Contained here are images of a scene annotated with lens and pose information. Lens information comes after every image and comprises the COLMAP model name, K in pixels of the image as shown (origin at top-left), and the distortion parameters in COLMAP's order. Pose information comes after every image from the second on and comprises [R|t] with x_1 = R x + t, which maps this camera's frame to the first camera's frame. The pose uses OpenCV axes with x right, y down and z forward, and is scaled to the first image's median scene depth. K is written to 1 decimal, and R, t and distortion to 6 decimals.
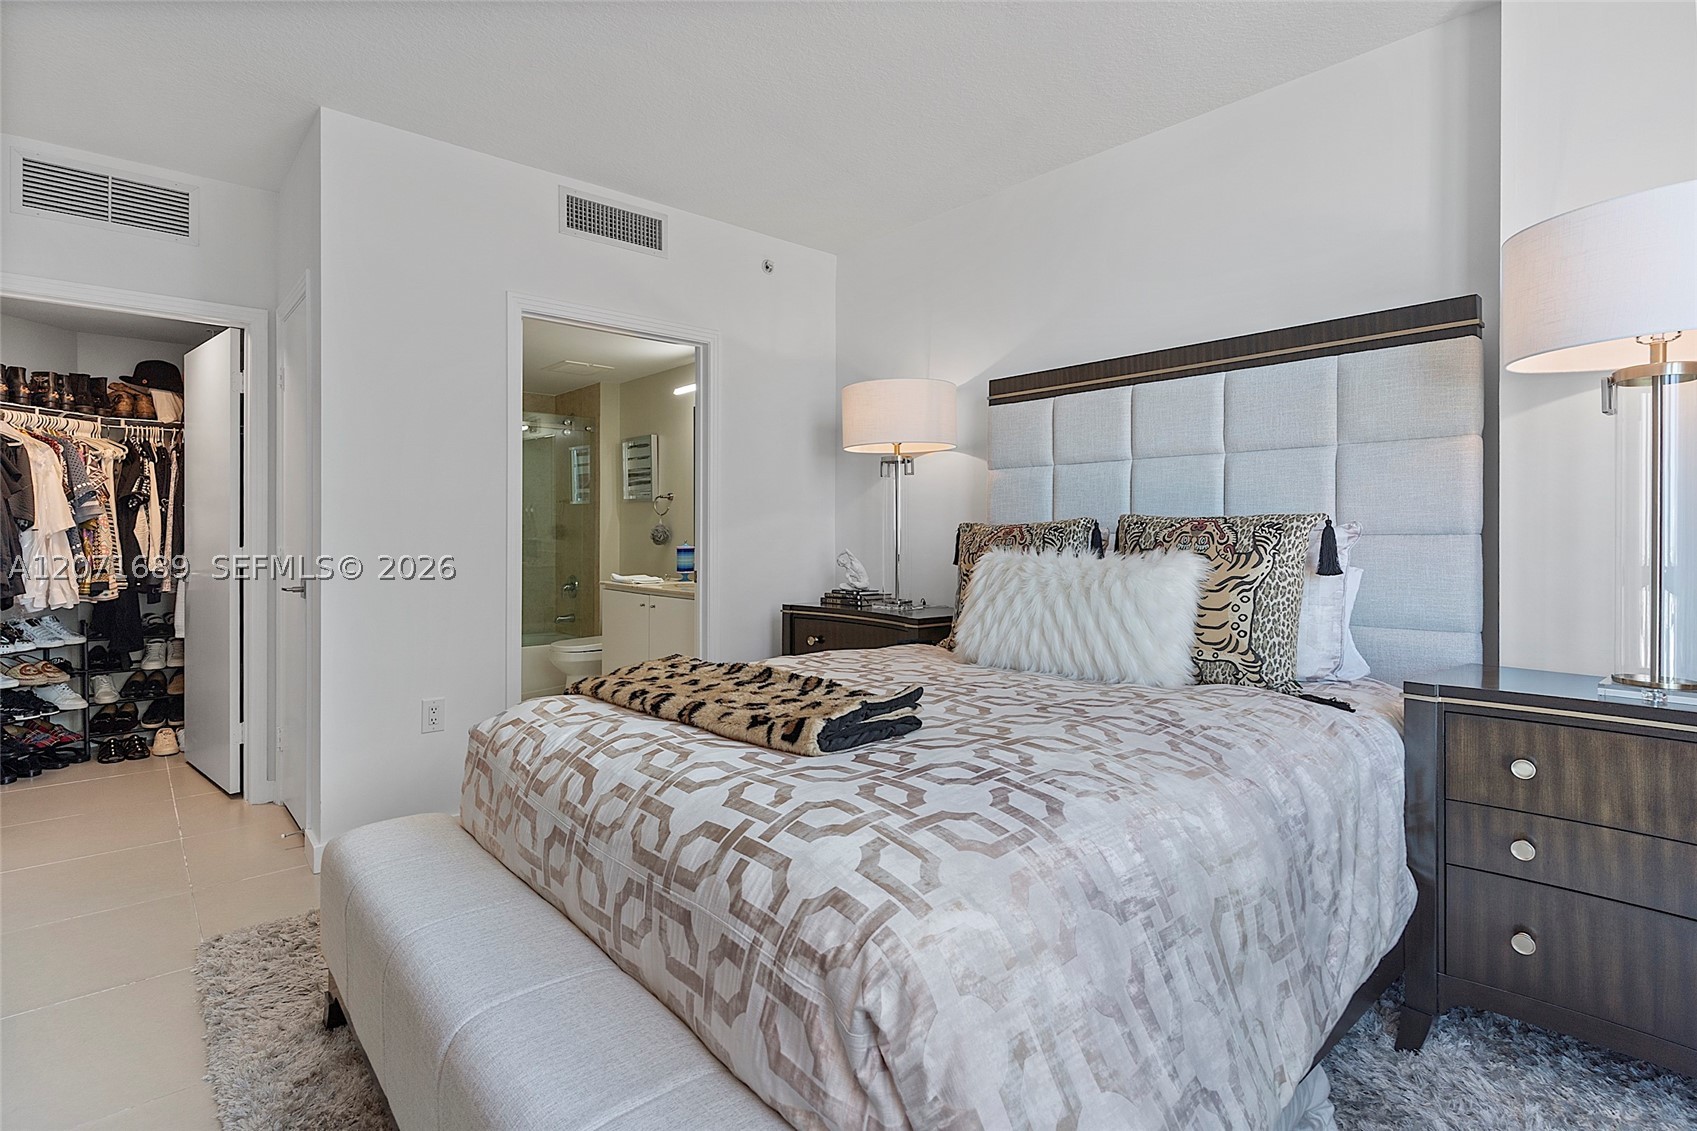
lens RADIAL K [[845.0, 0, 846.1], [0, 845.0, 526.0], [0, 0, 1]] dist [0.000378, 0.000067]
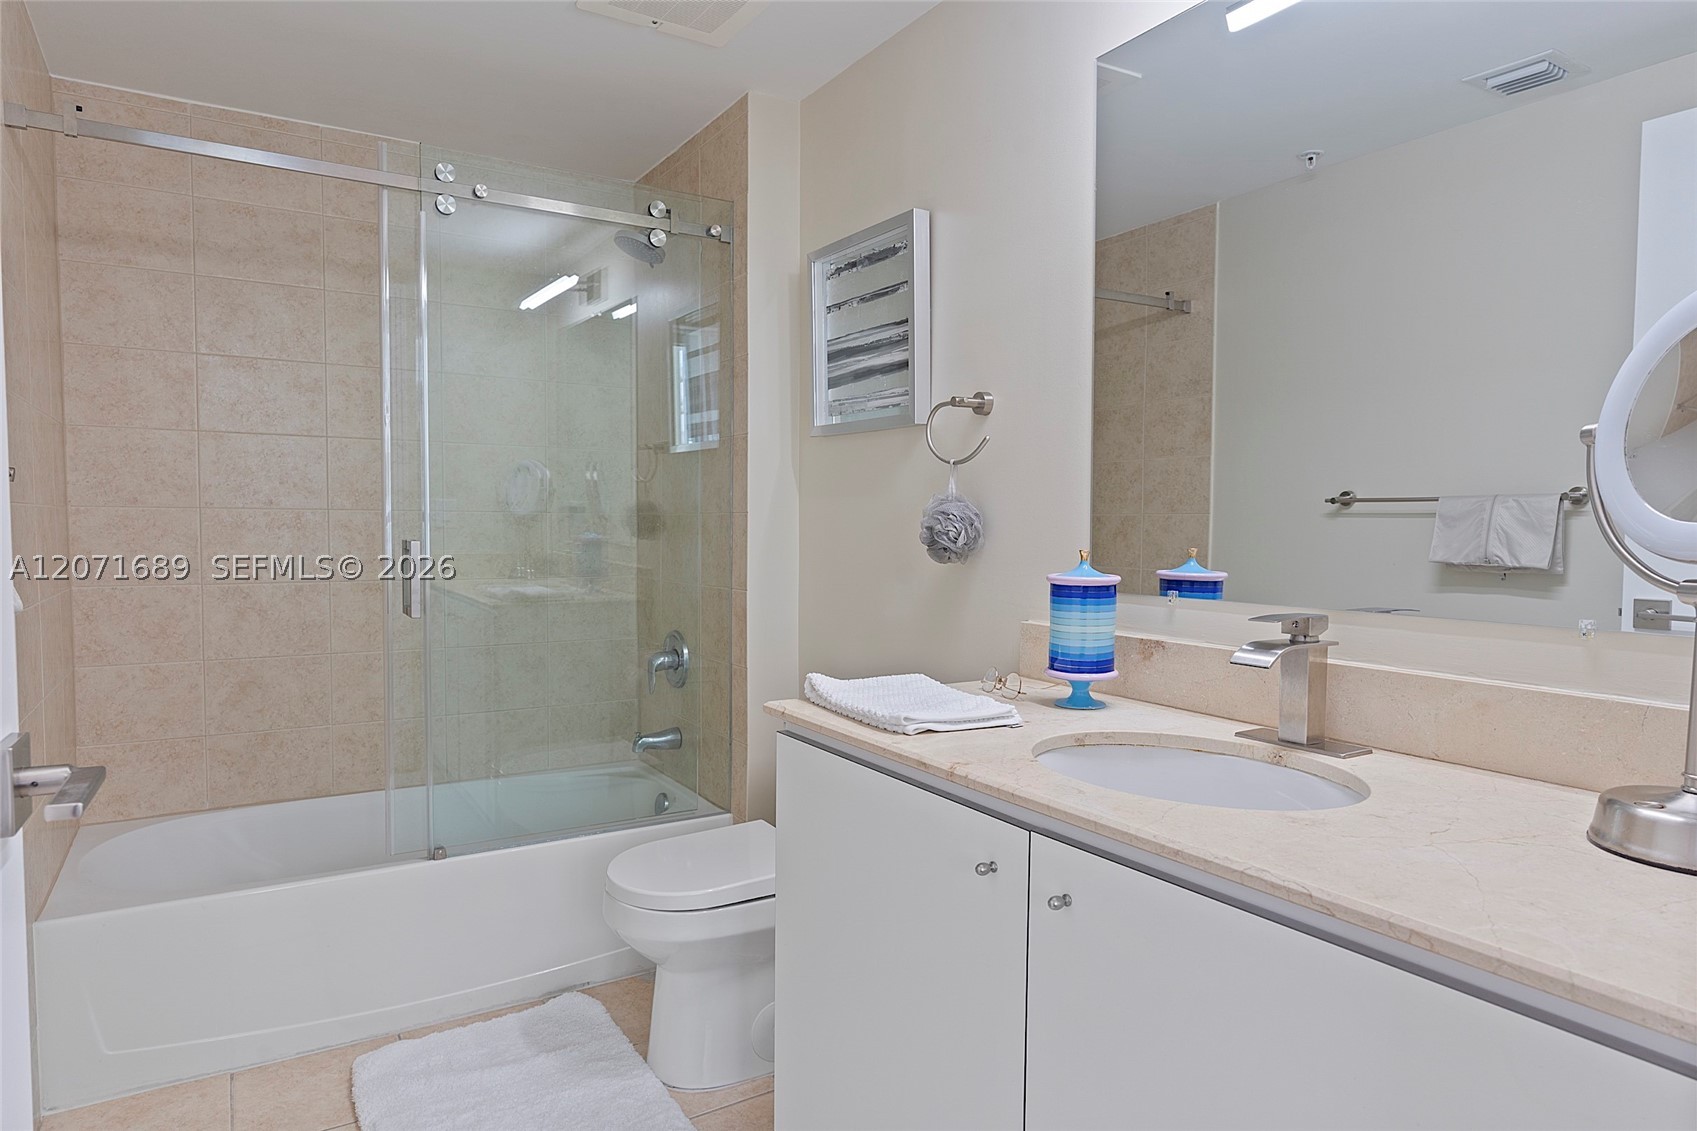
lens RADIAL K [[1023.8, 0, 848.5], [0, 1023.8, 565.5], [0, 0, 1]] dist [-0.000472, -0.000022]
pose [[0.988417, 0.011085, -0.151354, -0.185690], [-0.003660, 0.998780, 0.049248, 0.004926], [0.151715, -0.048123, 0.987252, 0.584537]]
